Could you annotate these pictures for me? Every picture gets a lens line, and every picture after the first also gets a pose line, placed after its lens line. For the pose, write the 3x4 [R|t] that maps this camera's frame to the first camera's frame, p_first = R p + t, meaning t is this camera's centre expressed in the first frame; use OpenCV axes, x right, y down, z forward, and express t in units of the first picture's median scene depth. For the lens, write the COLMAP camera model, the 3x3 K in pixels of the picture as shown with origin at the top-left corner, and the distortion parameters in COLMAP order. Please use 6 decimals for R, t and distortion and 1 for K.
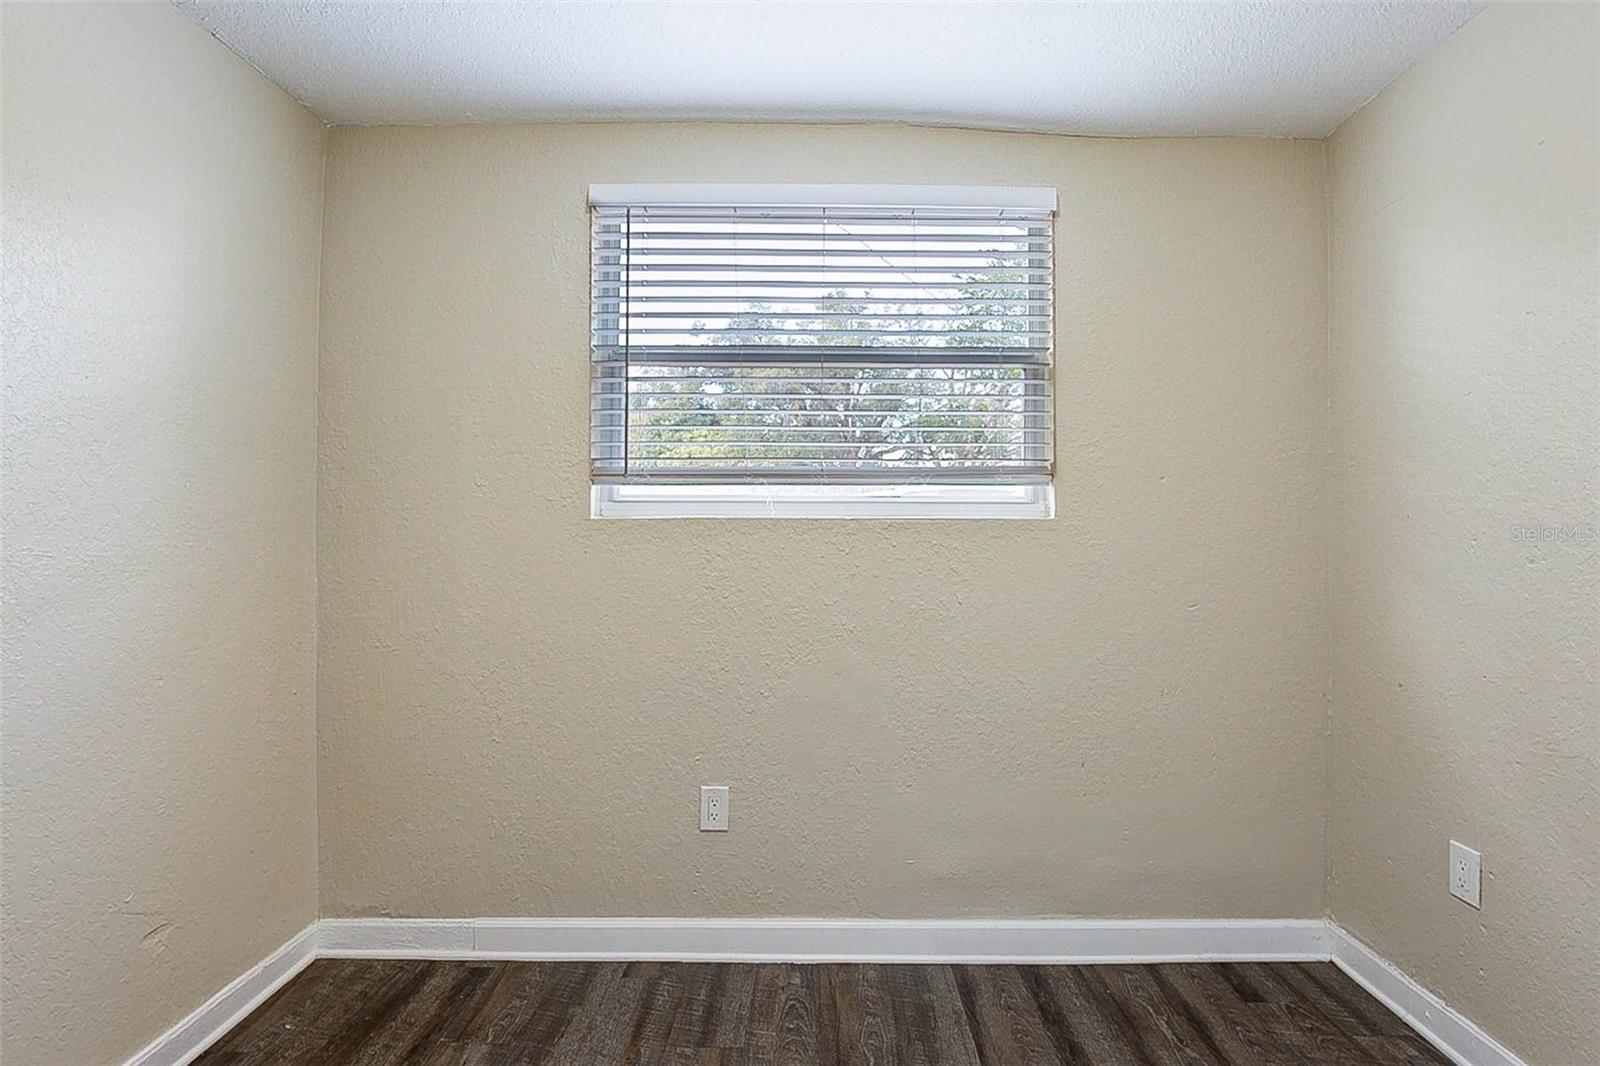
lens RADIAL K [[738.3, 0, 810.6], [0, 738.3, 534.2], [0, 0, 1]] dist [-0.021434, 0.004288]
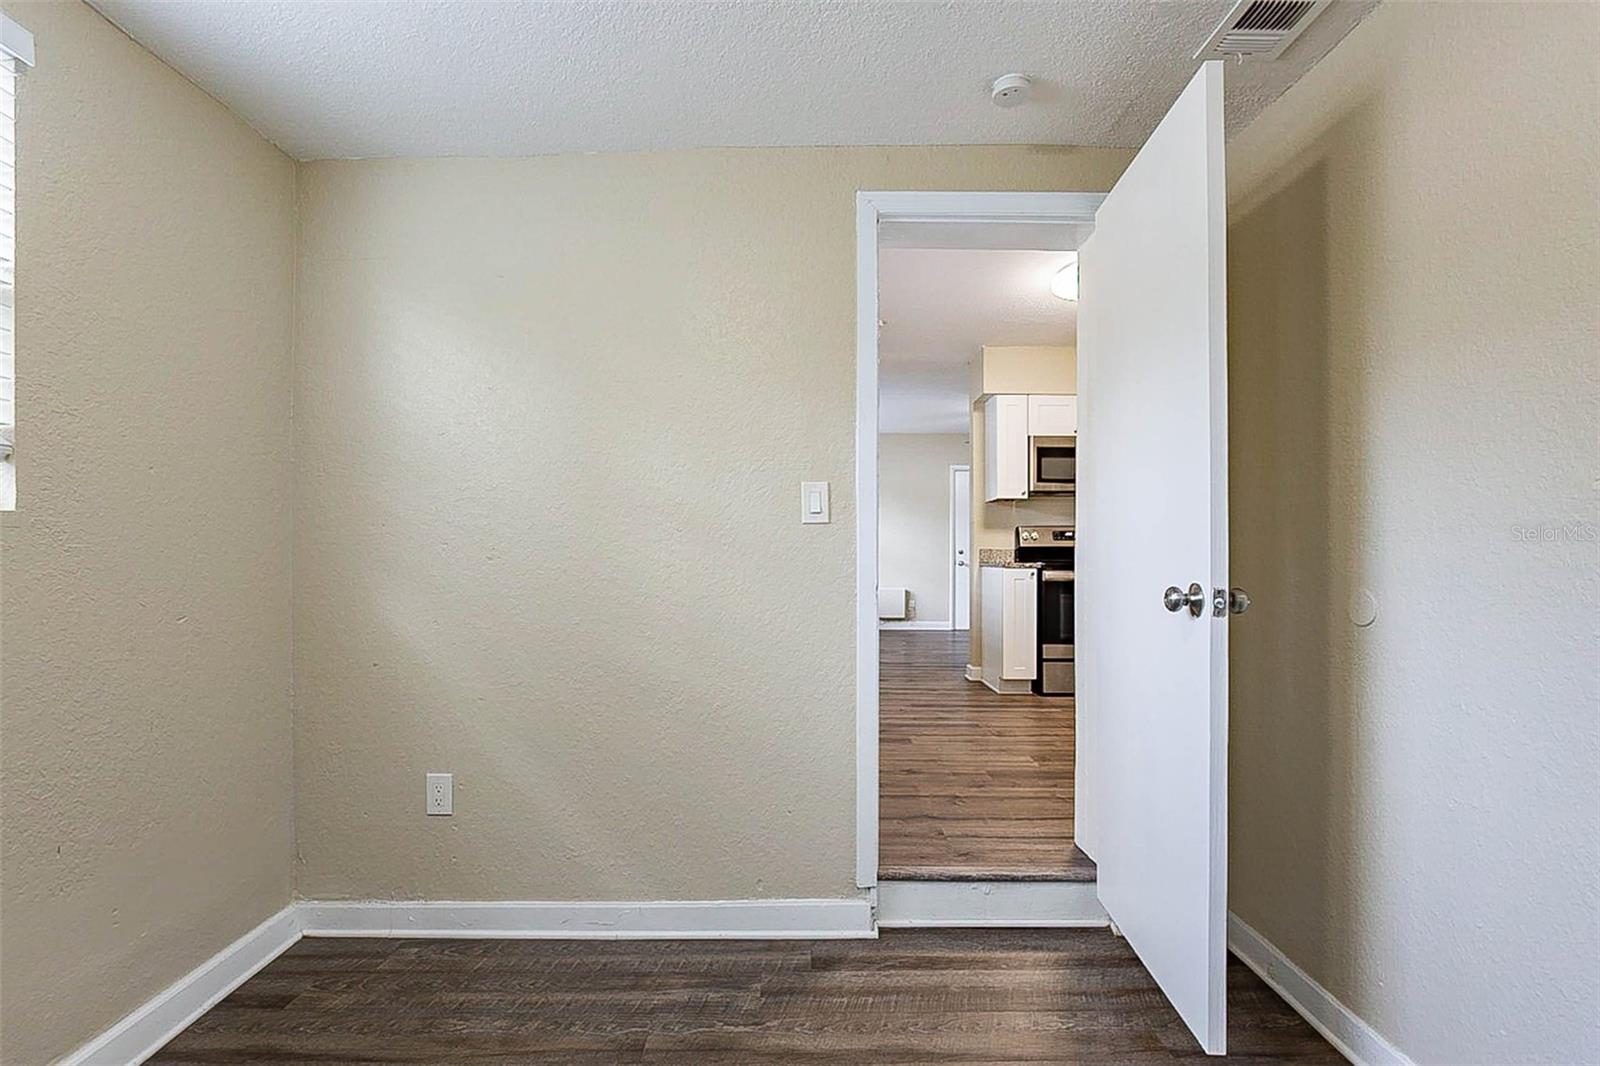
lens RADIAL K [[738.3, 0, 791.0], [0, 738.3, 552.9], [0, 0, 1]] dist [-0.021434, 0.004288]
pose [[0.005994, -0.005717, 0.999966, -0.379218], [-0.009008, 0.999943, 0.005771, 0.008924], [-0.999941, -0.009042, 0.005942, 0.301340]]
